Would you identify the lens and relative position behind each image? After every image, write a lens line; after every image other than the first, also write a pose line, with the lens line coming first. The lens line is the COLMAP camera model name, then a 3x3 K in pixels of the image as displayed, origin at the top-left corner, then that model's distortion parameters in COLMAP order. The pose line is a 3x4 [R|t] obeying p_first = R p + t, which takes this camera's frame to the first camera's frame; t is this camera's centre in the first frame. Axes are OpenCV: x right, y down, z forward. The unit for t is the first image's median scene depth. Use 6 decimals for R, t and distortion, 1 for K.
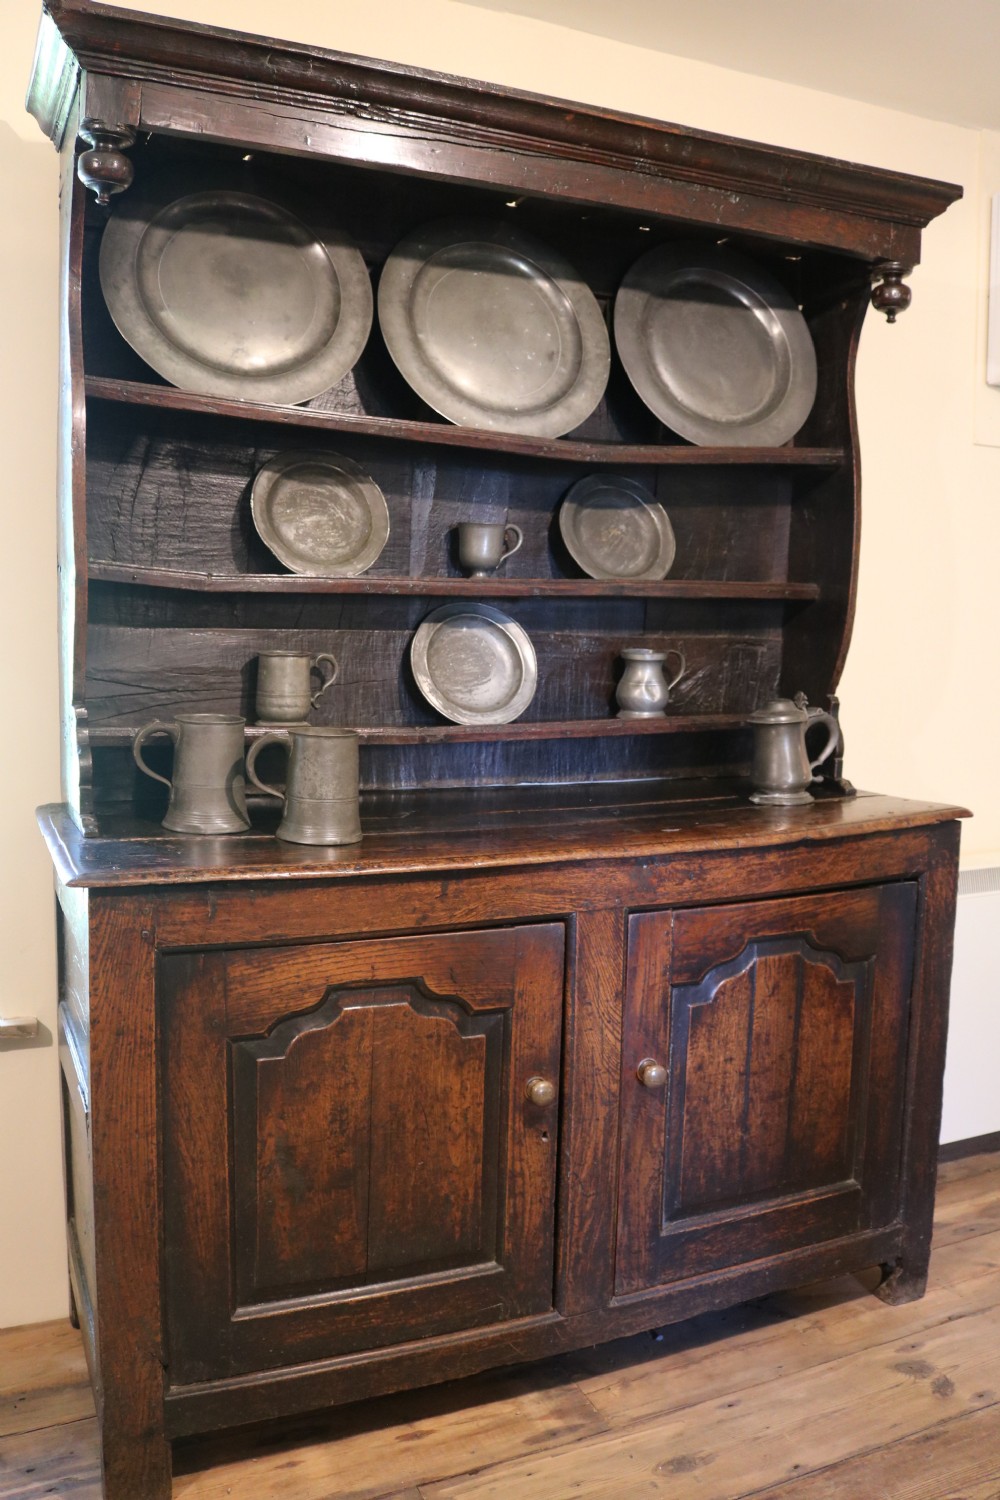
lens RADIAL K [[1246.9, 0, 500.0], [0, 1246.9, 750.0], [0, 0, 1]] dist [-0.154864, 0.125256]
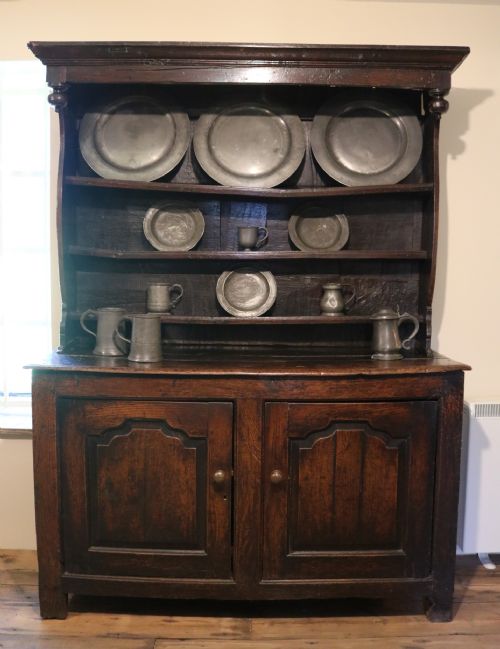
lens RADIAL K [[641.4, 0, 252.1], [0, 641.4, 309.8], [0, 0, 1]] dist [-0.159588, 0.125111]
pose [[0.913758, 0.020172, -0.405757, 0.535037], [-0.038852, 0.998528, -0.037853, 0.012329], [0.404396, 0.050353, 0.913197, -0.053262]]
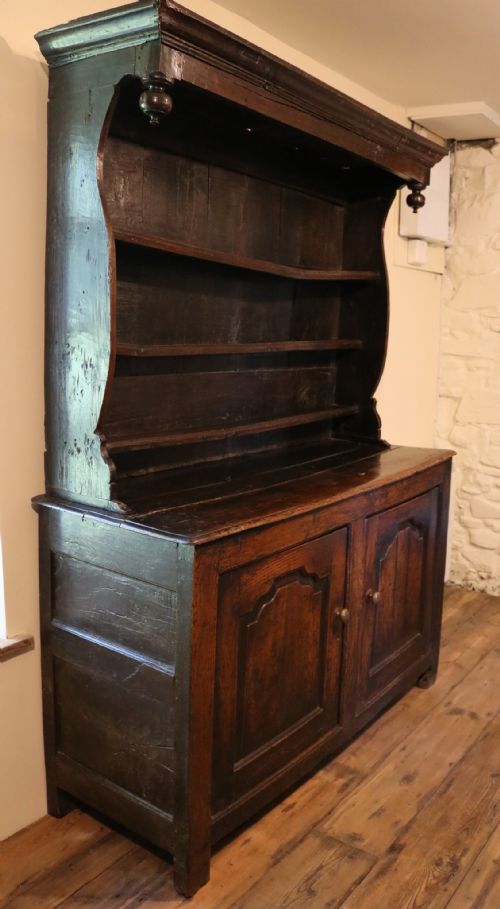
lens RADIAL K [[758.6, 0, 268.9], [0, 758.6, 457.2], [0, 0, 1]] dist [-0.152873, 0.119227]
pose [[0.862495, -0.083333, 0.499157, -0.617151], [0.048419, 0.995413, 0.082519, -0.071950], [-0.503744, -0.047004, 0.862573, 0.042734]]
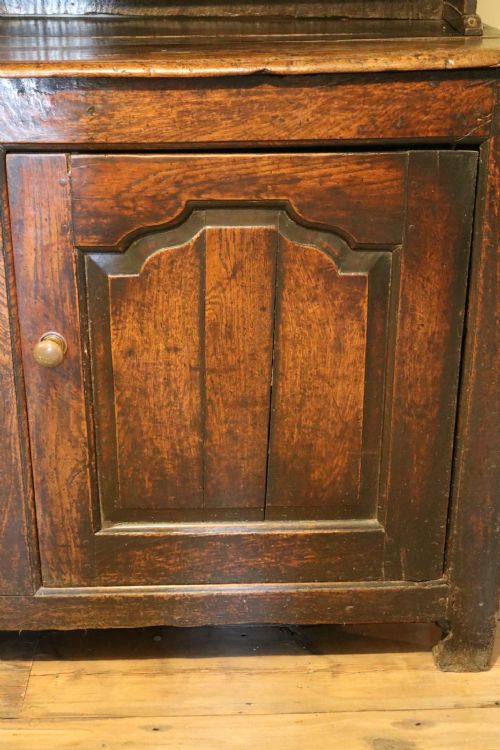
lens RADIAL K [[1048.6, 0, 250.0], [0, 1048.6, 375.0], [0, 0, 1]] dist [-0.091583, 0.178424]
pose [[0.921476, 0.140213, -0.362246, 0.513805], [-0.032185, 0.956932, 0.288522, 0.068815], [0.387100, -0.254207, 0.886303, 0.417368]]
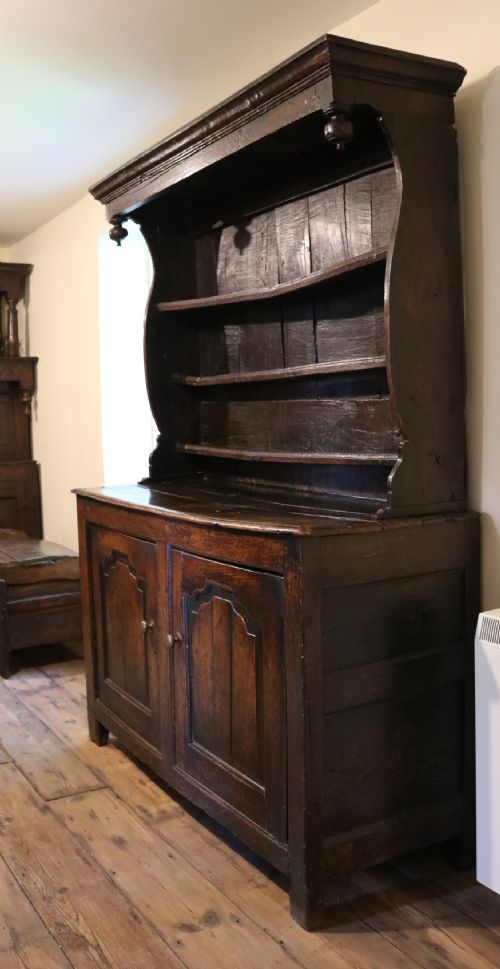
lens RADIAL K [[899.3, 0, 250.8], [0, 899.3, 430.3], [0, 0, 1]] dist [-0.161558, 0.133967]
pose [[0.099733, -0.000542, -0.995014, 1.441342], [-0.089334, 0.995956, -0.009497, -0.041456], [0.990996, 0.089836, 0.099281, 0.961302]]
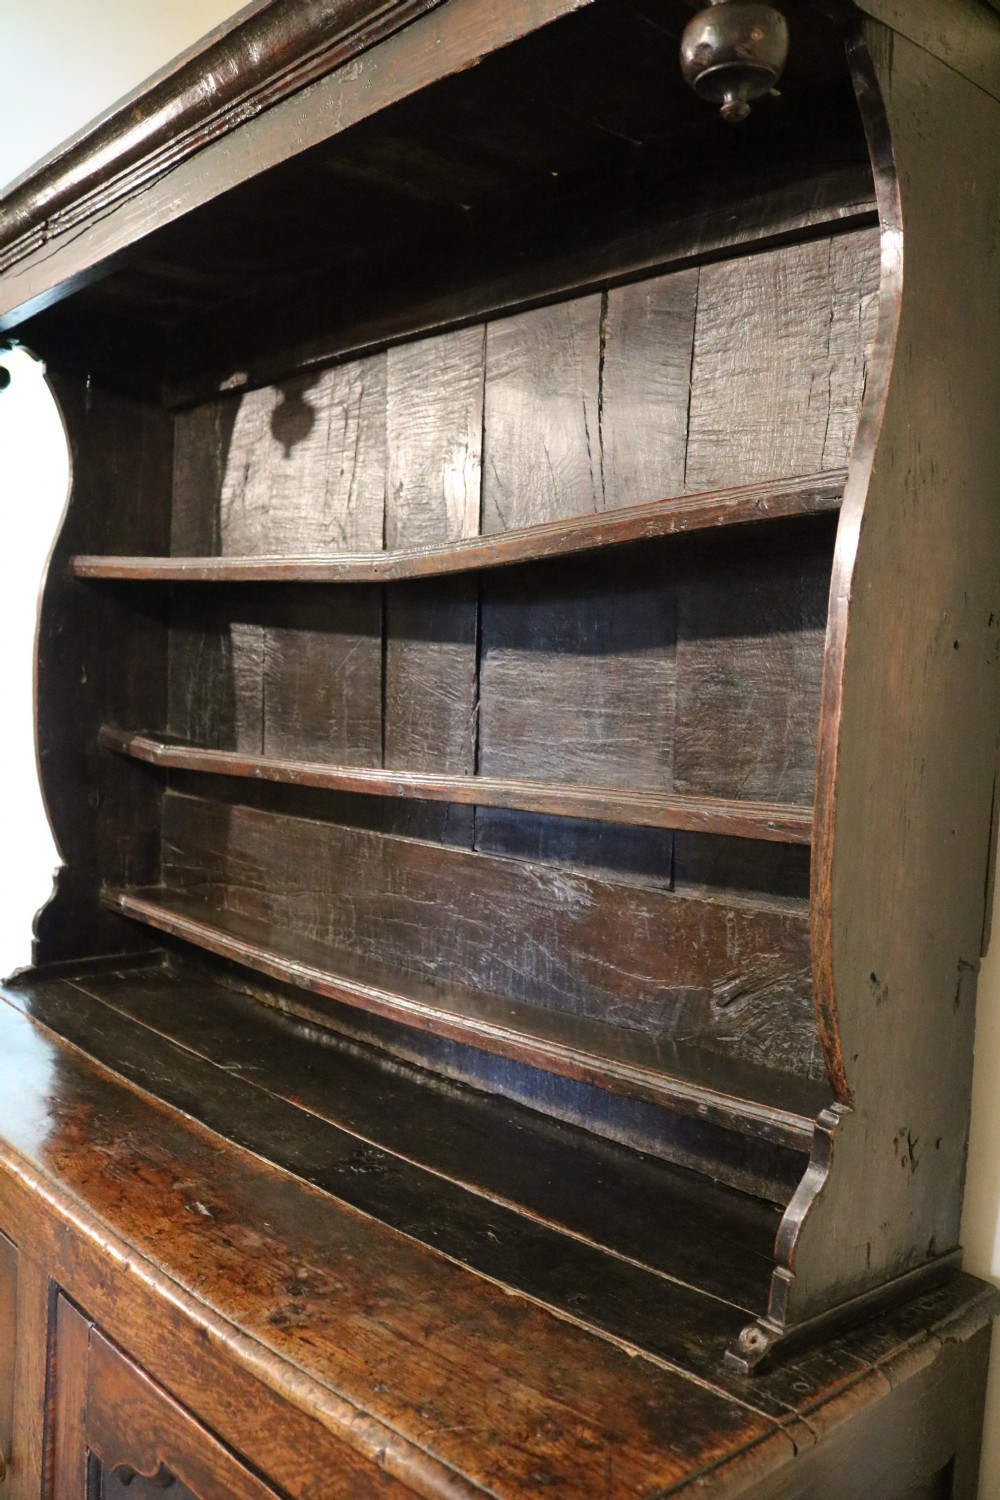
lens RADIAL K [[1246.9, 0, 500.0], [0, 1246.9, 750.0], [0, 0, 1]] dist [-0.154864, 0.125256]
pose [[0.307766, 0.031738, -0.950933, 0.750387], [-0.148752, 0.988759, -0.015142, -0.168078], [0.939762, 0.146114, 0.309027, 0.973702]]
